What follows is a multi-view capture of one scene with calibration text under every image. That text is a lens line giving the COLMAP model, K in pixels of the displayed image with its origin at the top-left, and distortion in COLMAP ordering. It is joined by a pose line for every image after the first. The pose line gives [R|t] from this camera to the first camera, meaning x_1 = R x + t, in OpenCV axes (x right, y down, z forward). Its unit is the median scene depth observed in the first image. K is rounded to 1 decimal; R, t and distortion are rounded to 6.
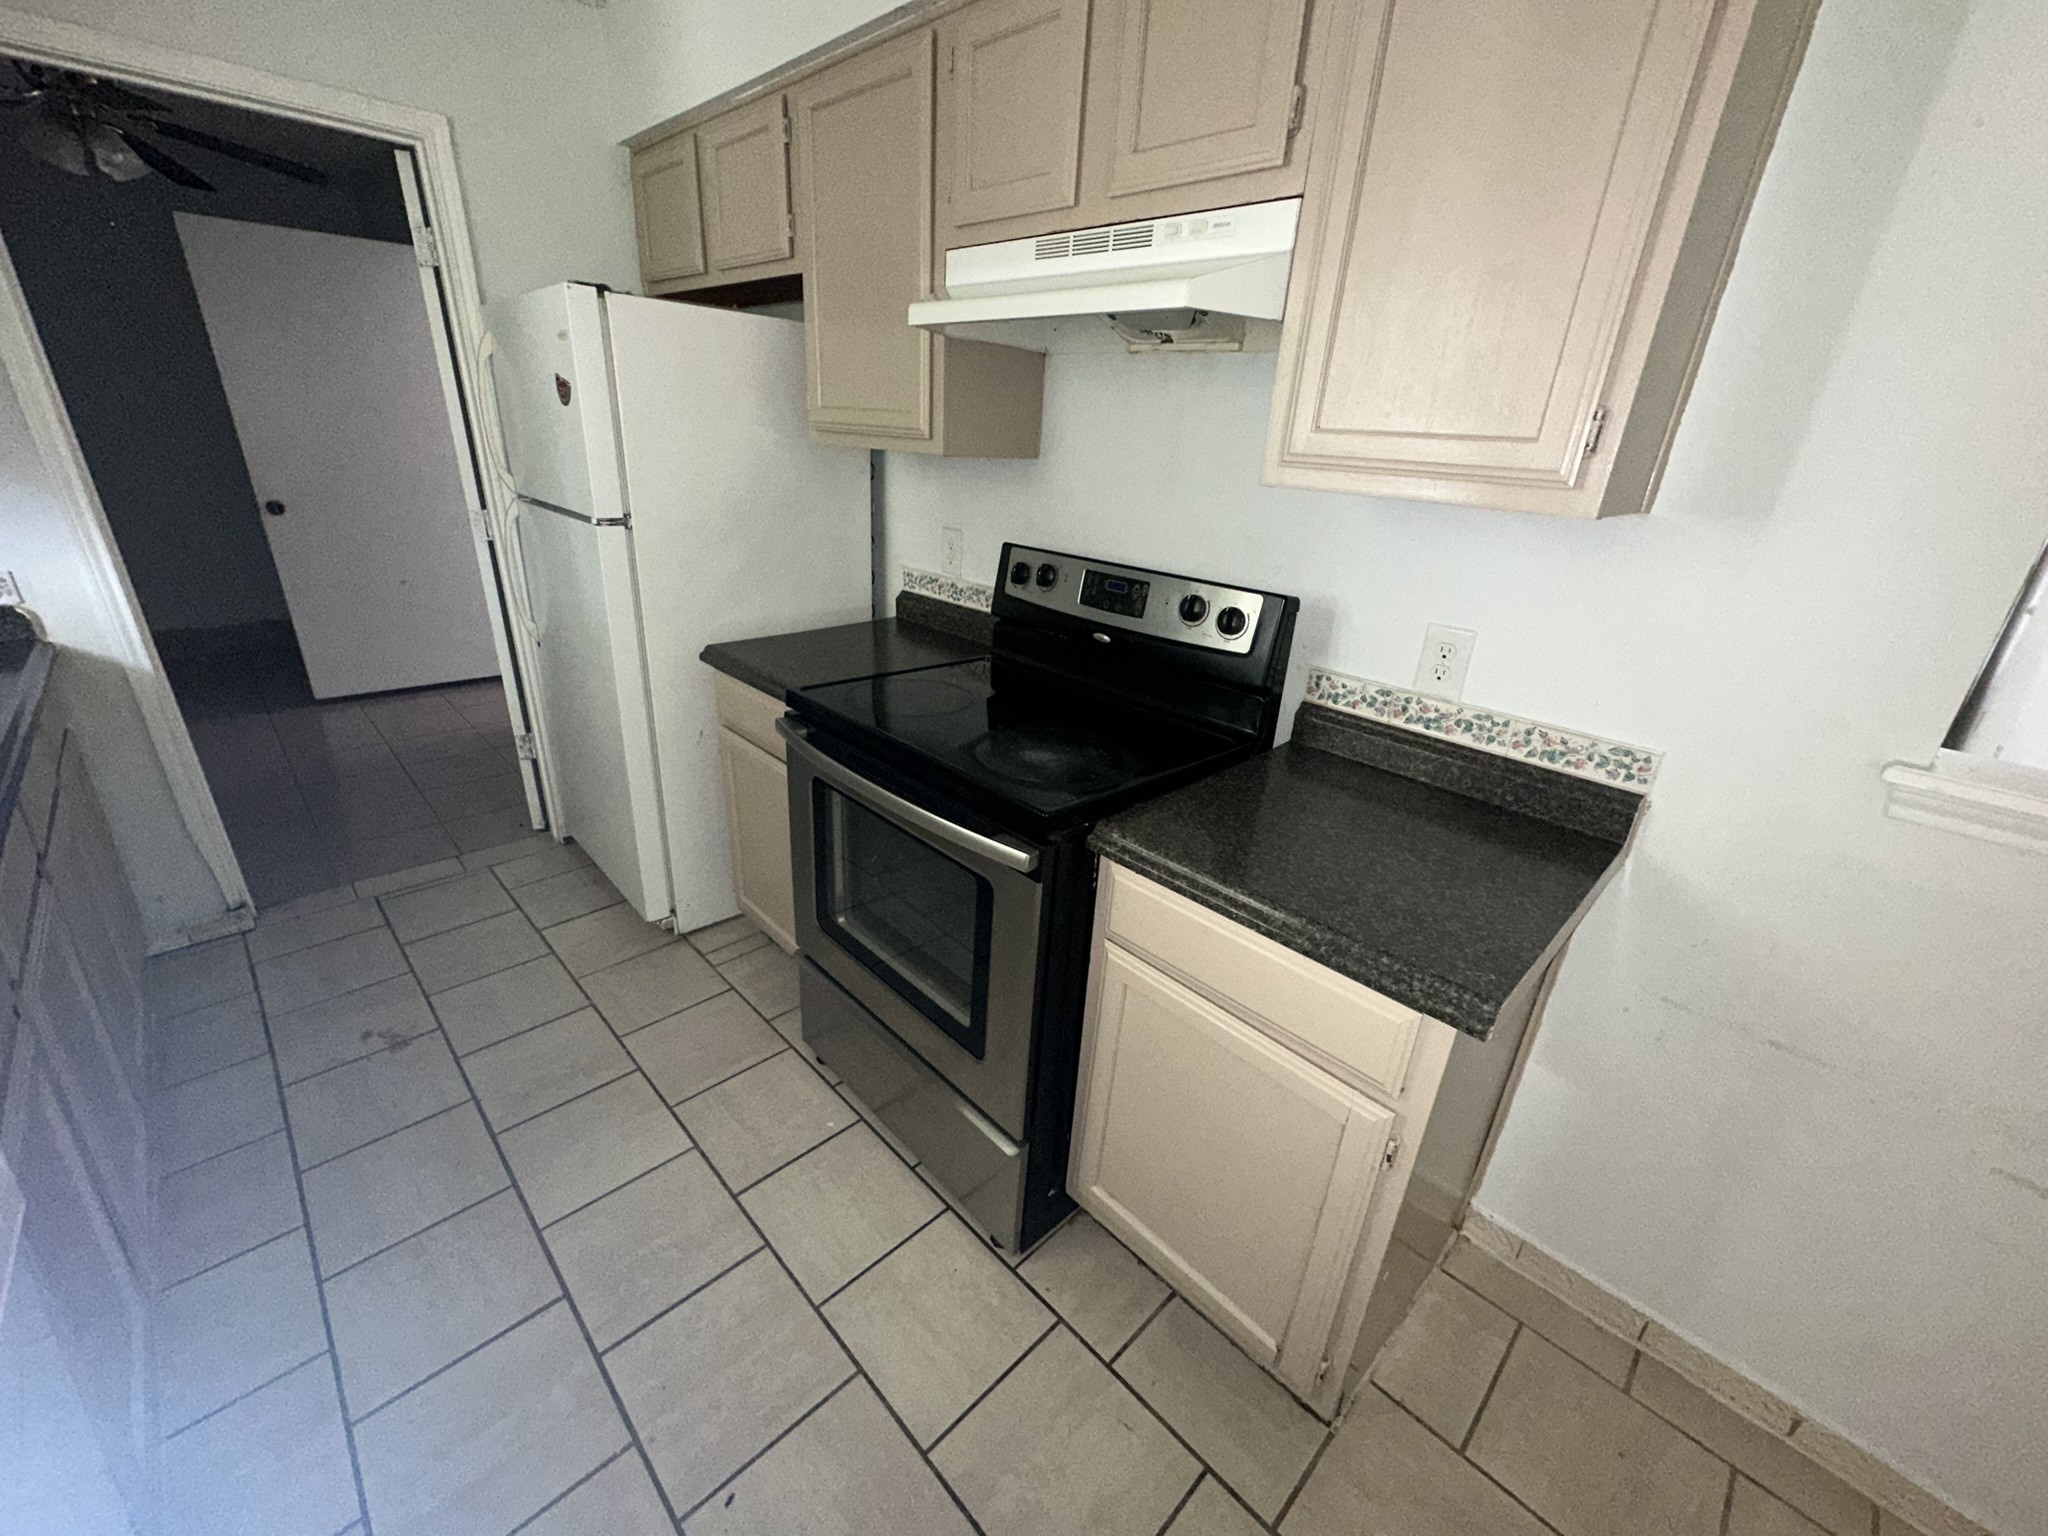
lens RADIAL K [[818.0, 0, 1025.4], [0, 818.0, 773.2], [0, 0, 1]] dist [0.000393, -0.000029]
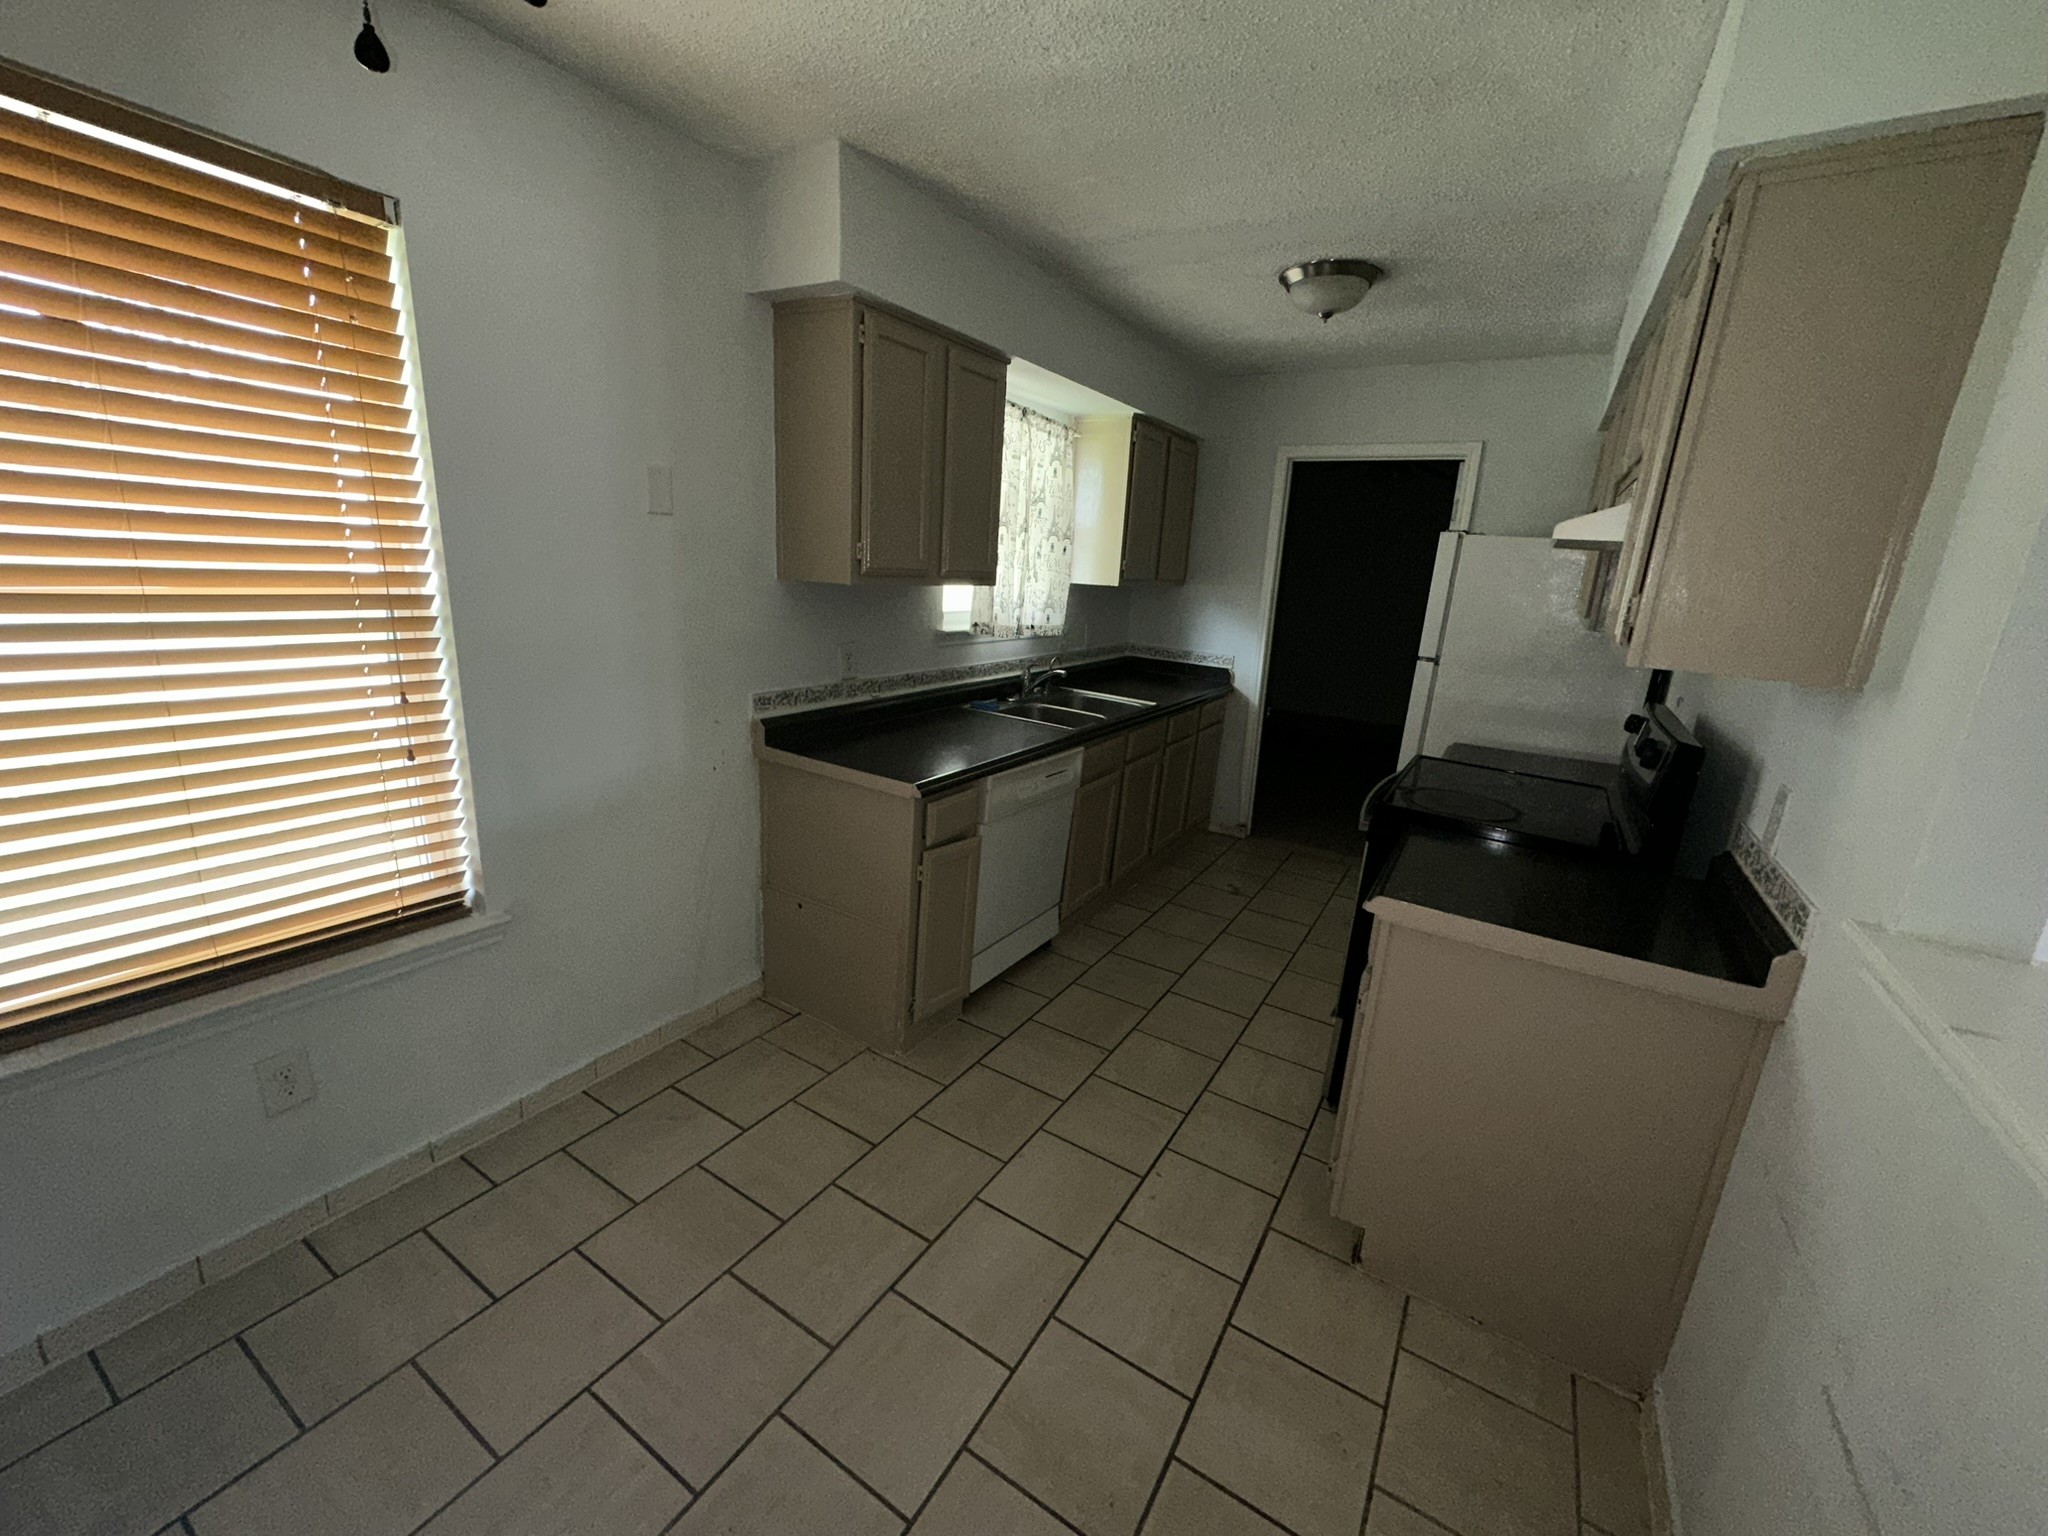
lens RADIAL K [[818.0, 0, 1028.1], [0, 818.0, 765.8], [0, 0, 1]] dist [0.000393, -0.000029]
pose [[0.238206, 0.201544, -0.950073, 0.941407], [-0.424381, 0.901501, 0.084838, 0.098819], [0.873590, 0.382984, 0.300274, -0.148280]]
